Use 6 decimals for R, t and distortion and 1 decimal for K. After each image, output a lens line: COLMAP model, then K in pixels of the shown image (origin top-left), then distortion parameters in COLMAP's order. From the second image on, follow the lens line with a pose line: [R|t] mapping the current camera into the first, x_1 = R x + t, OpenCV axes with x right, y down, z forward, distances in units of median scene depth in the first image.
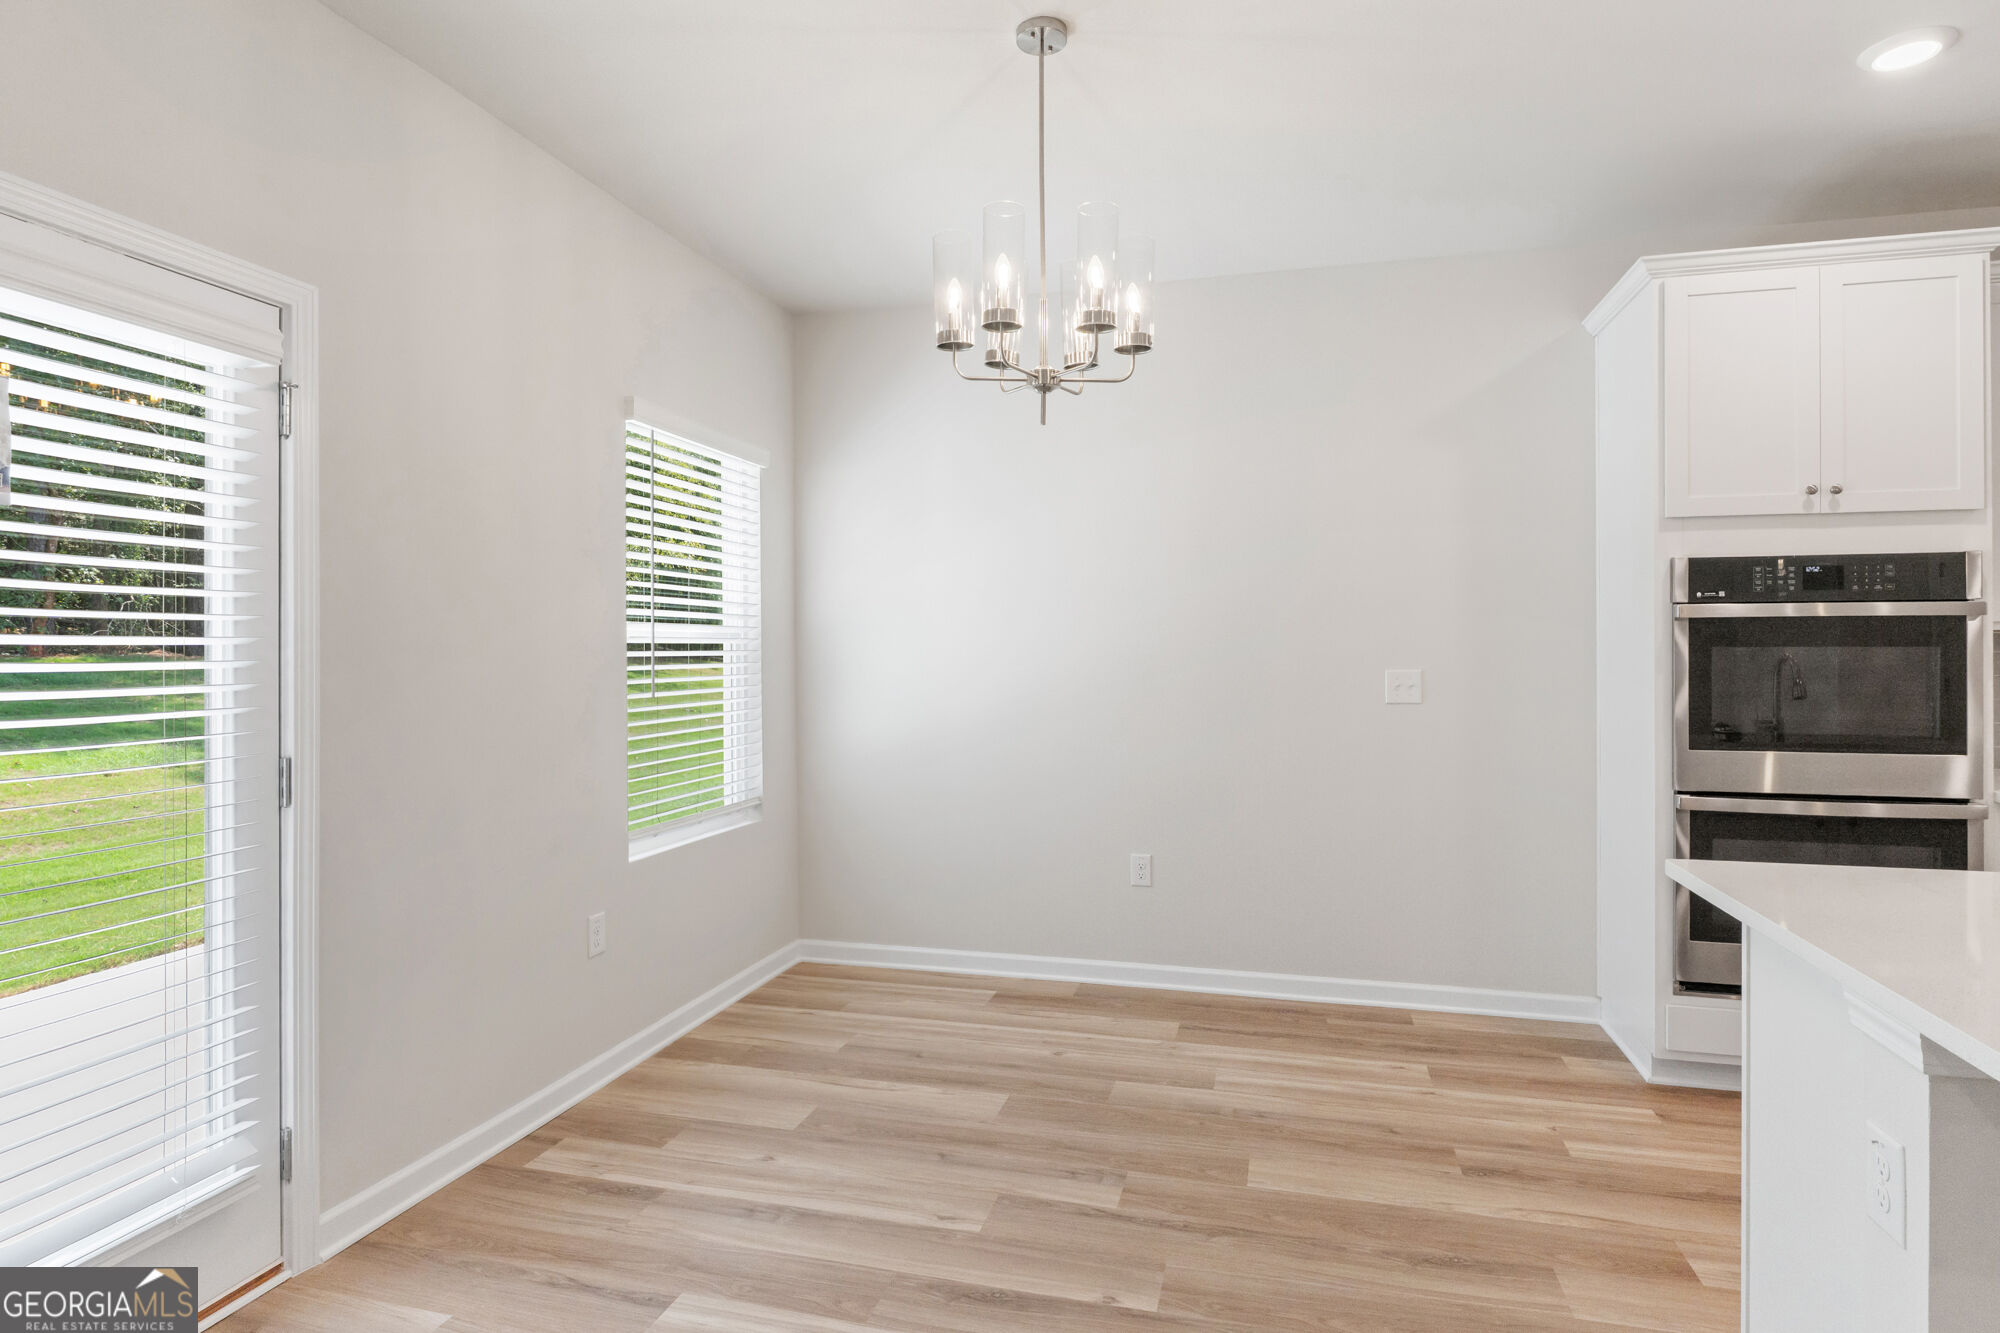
lens RADIAL K [[1051.2, 0, 1008.1], [0, 1051.2, 654.2], [0, 0, 1]] dist [-0.003418, -0.000308]
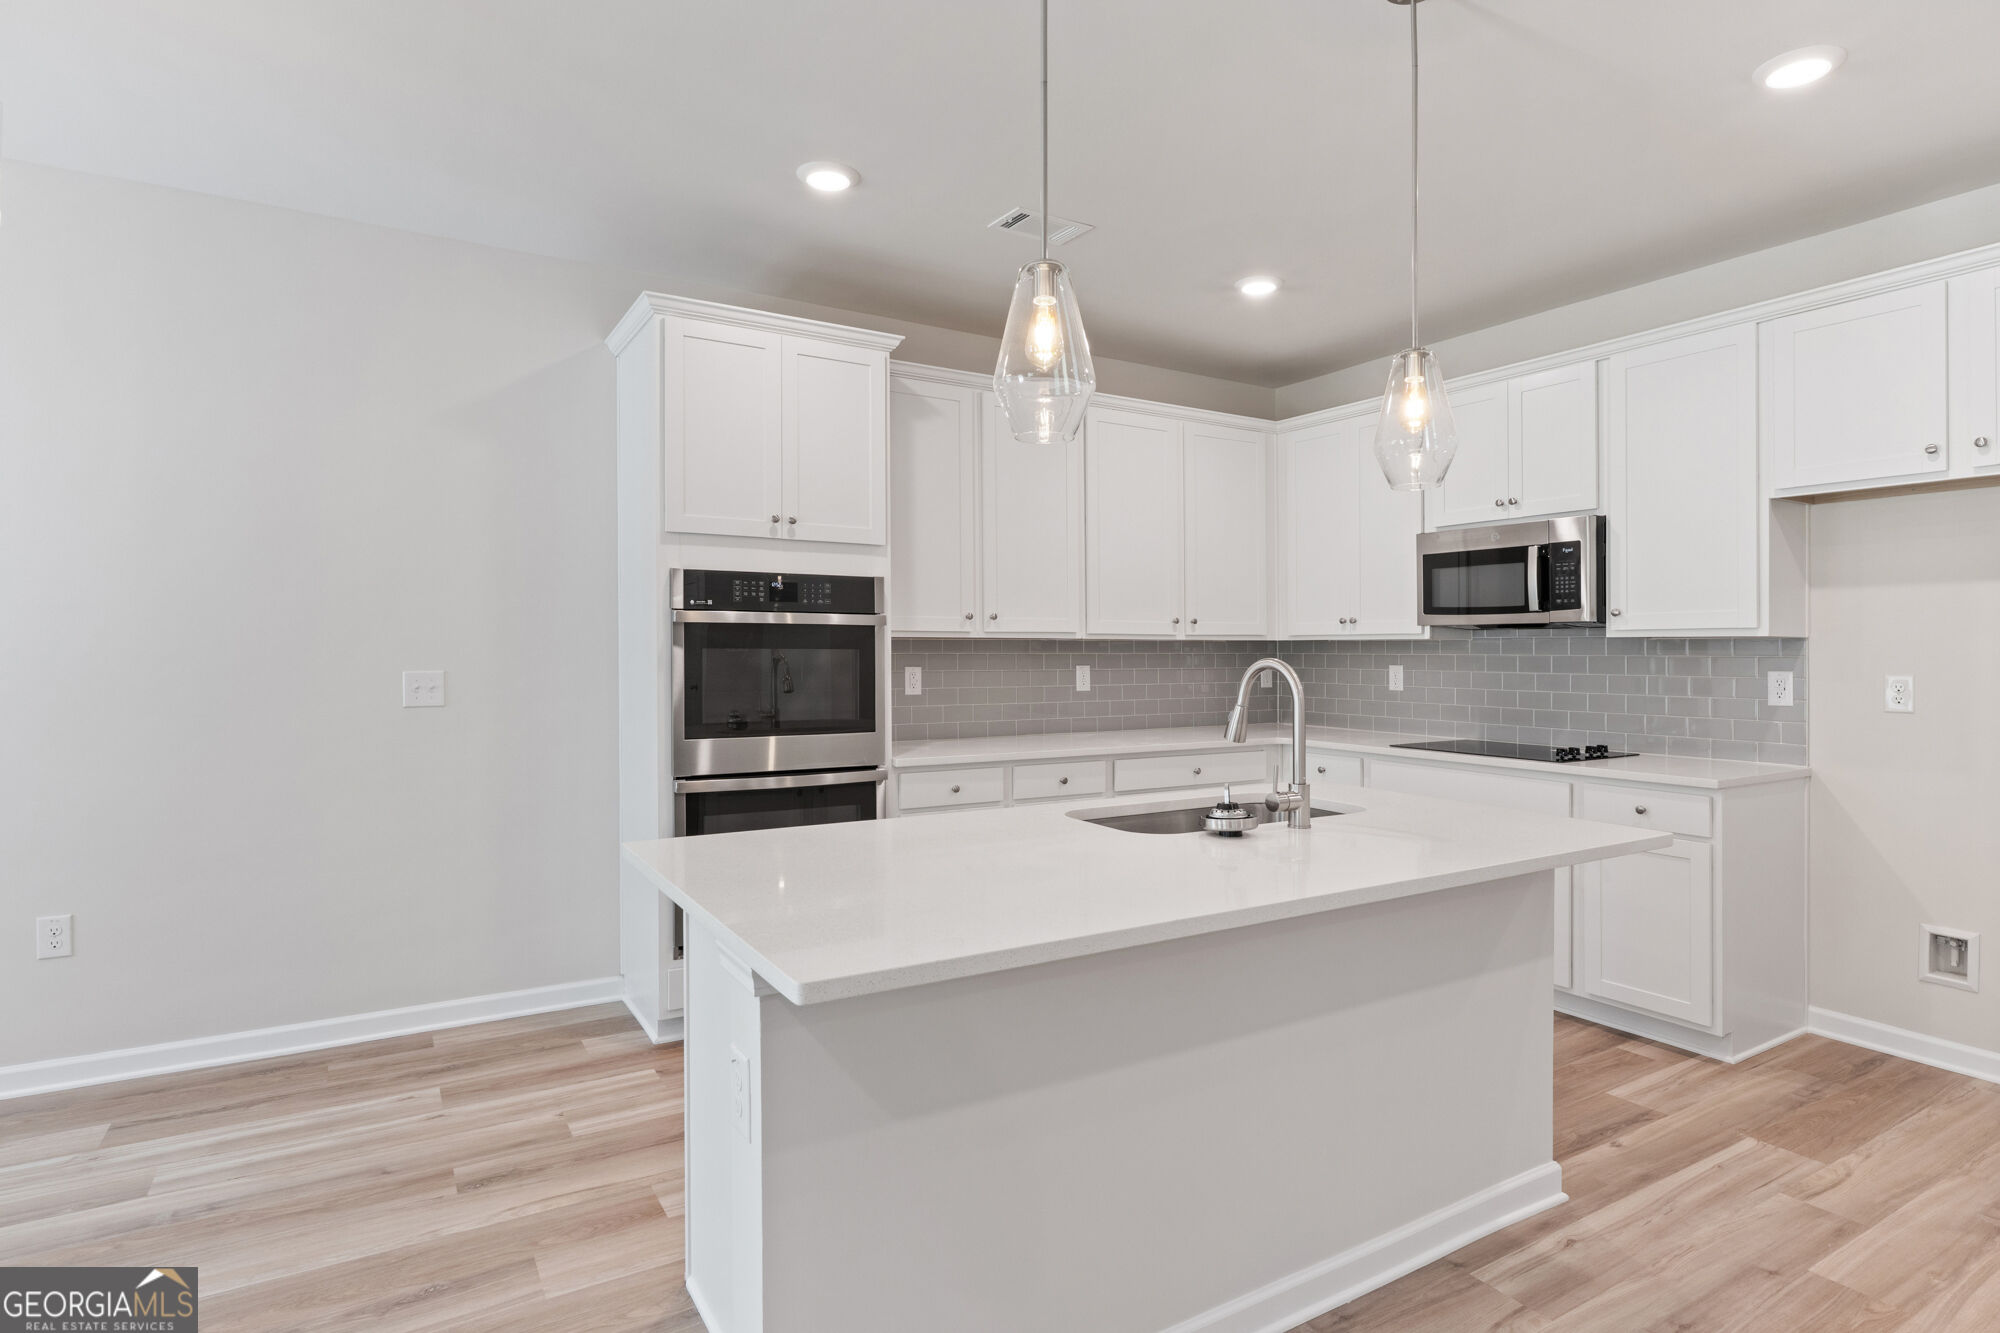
lens RADIAL K [[1051.2, 0, 997.4], [0, 1051.2, 656.1], [0, 0, 1]] dist [-0.003418, -0.000308]
pose [[0.691955, 0.001281, 0.721940, 0.068029], [-0.002720, 0.999996, 0.000833, -0.000324], [-0.721936, -0.002540, 0.691956, -0.021147]]
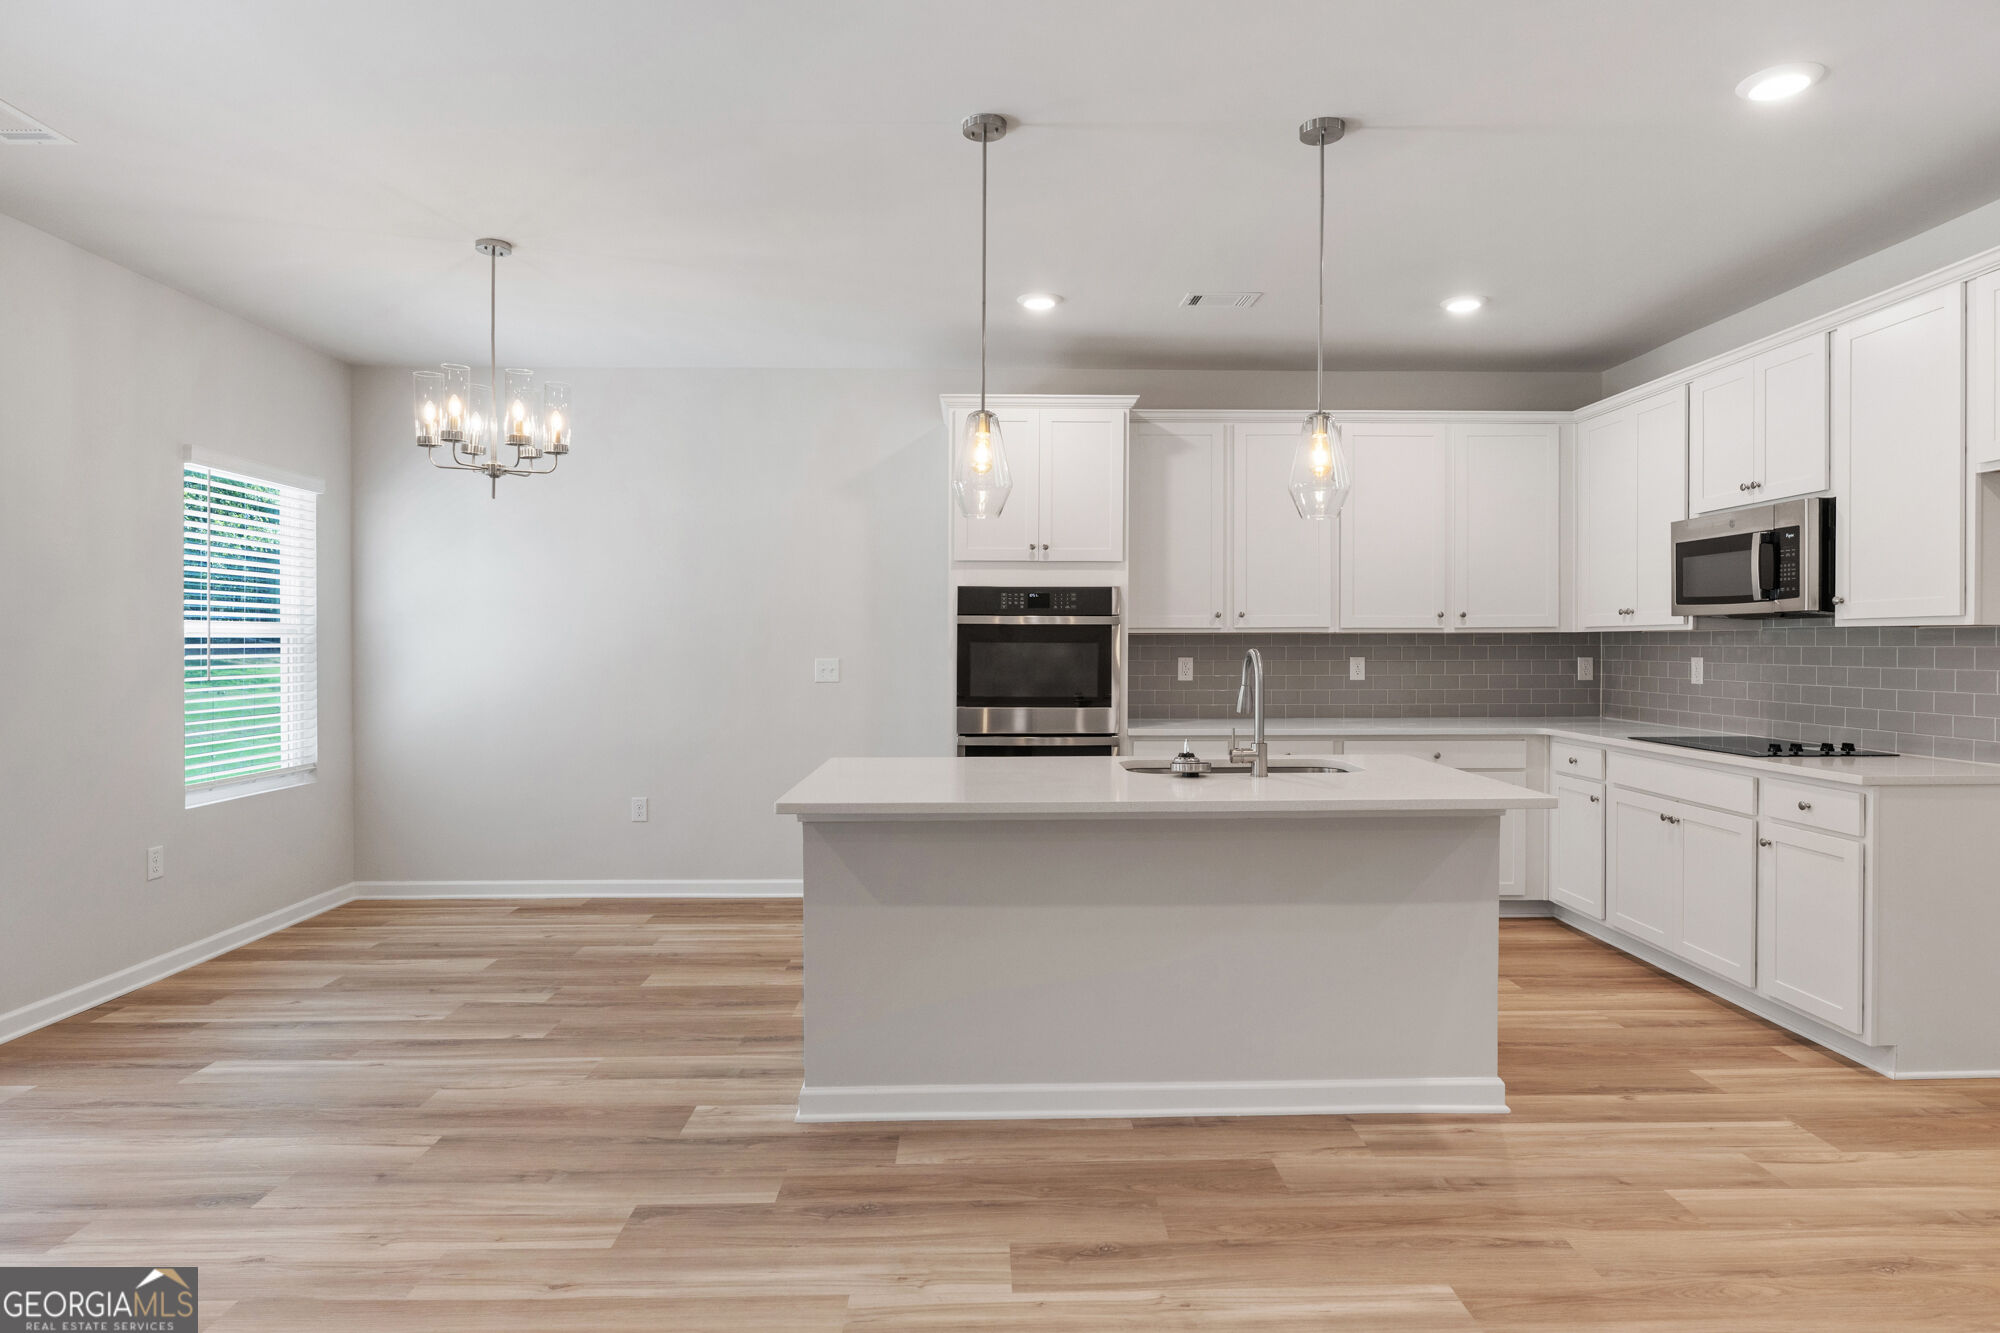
lens RADIAL K [[1083.1, 0, 998.8], [0, 1083.1, 642.1], [0, 0, 1]] dist [-0.000533, -0.001388]
pose [[0.960831, 0.002822, 0.277122, 0.244381], [-0.001278, 0.999983, -0.005754, 0.001574], [-0.277133, 0.005175, 0.960818, -0.589288]]
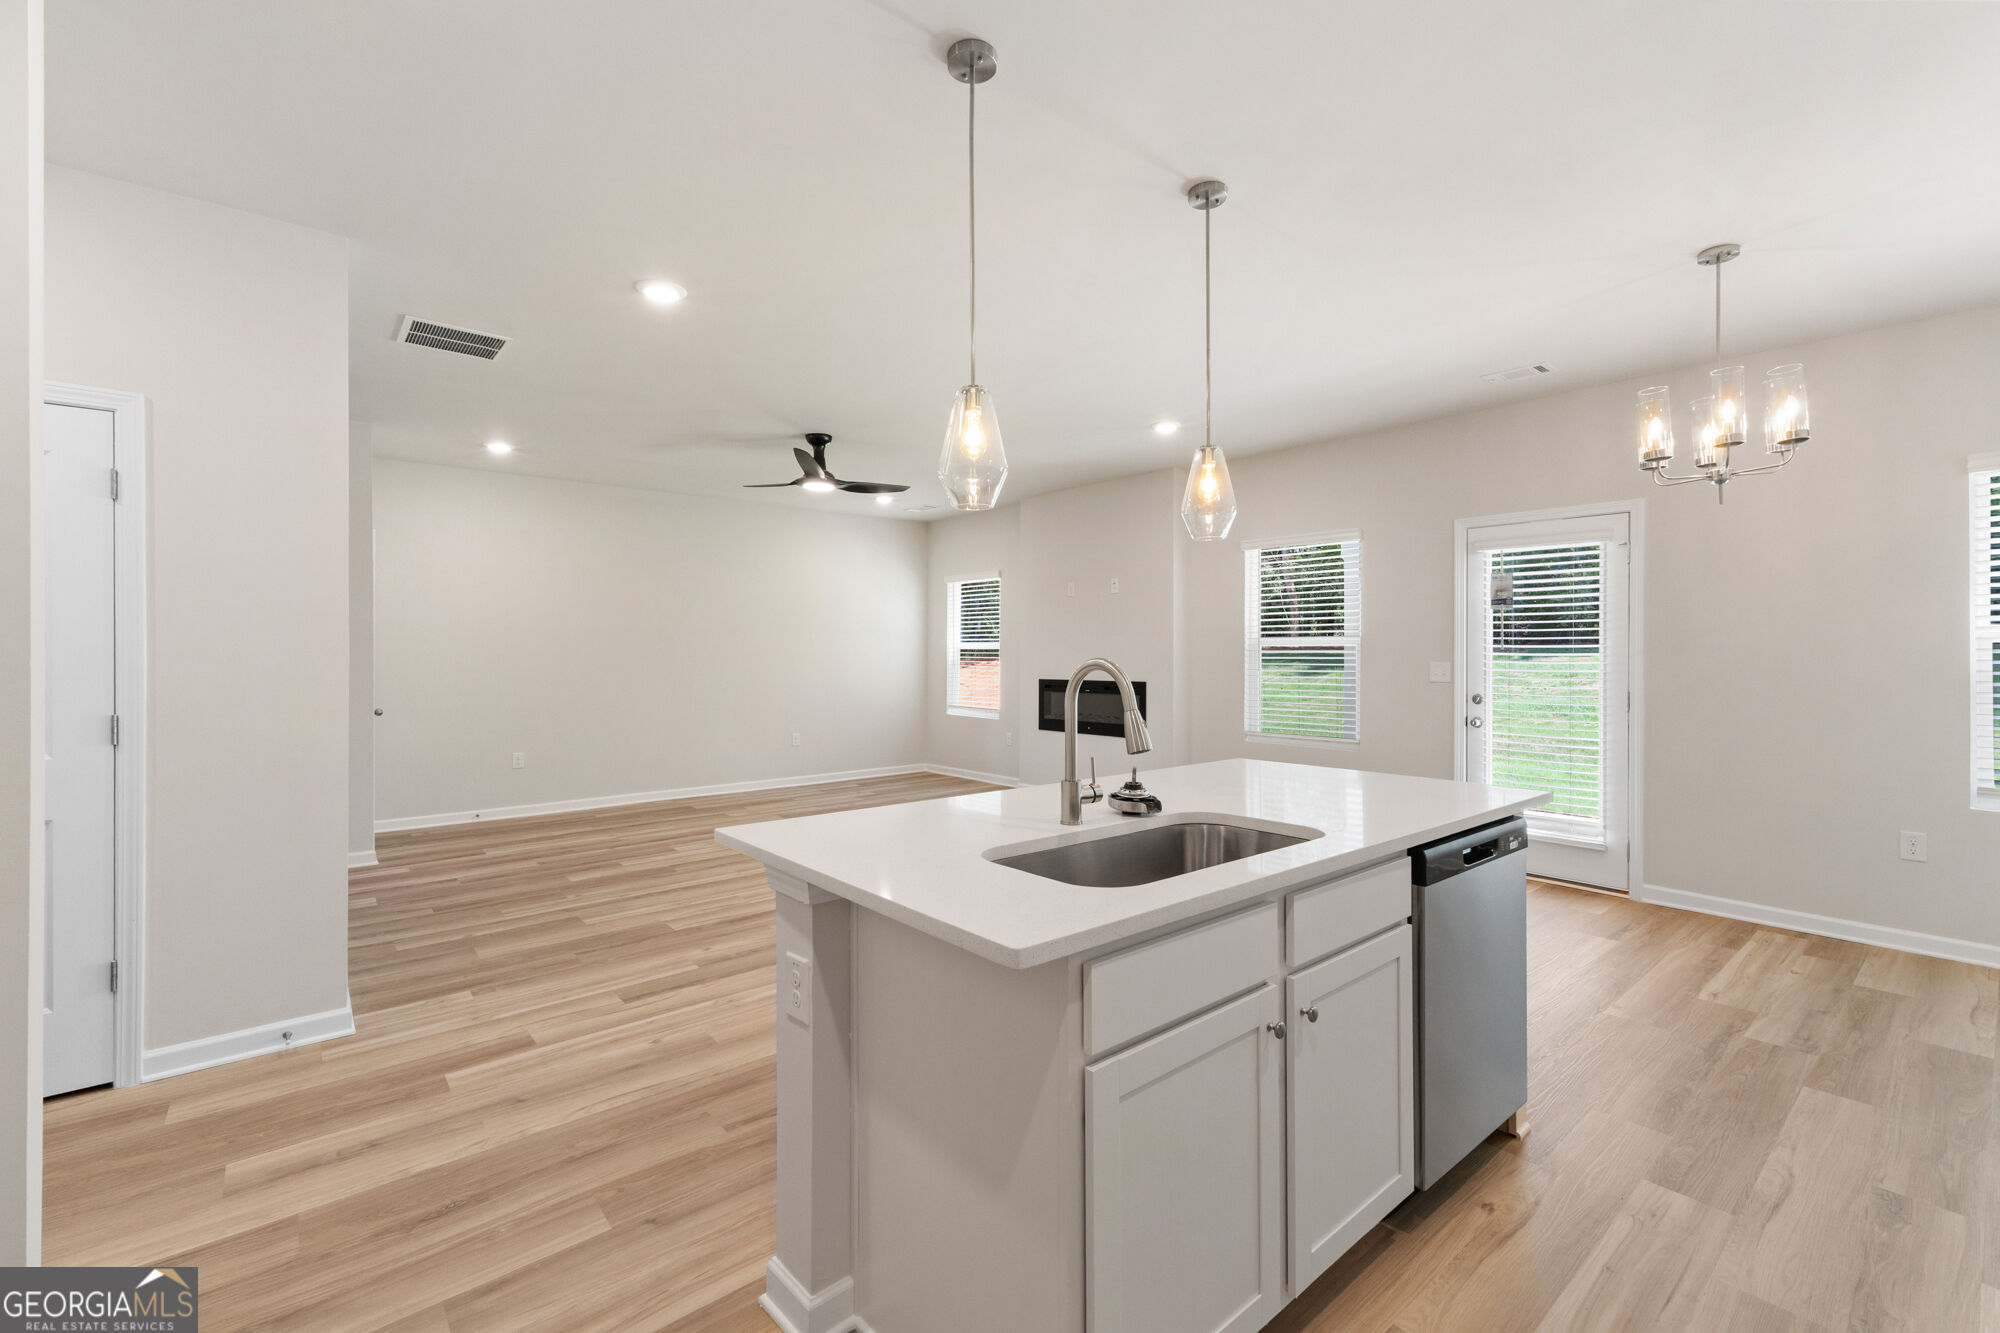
lens RADIAL K [[851.9, 0, 1006.4], [0, 851.9, 638.7], [0, 0, 1]] dist [0.011138, -0.000004]
pose [[-0.565221, -0.007729, -0.824903, 1.329730], [0.000290, 0.999954, -0.009568, -0.006650], [0.824940, -0.005647, -0.565193, 0.670290]]
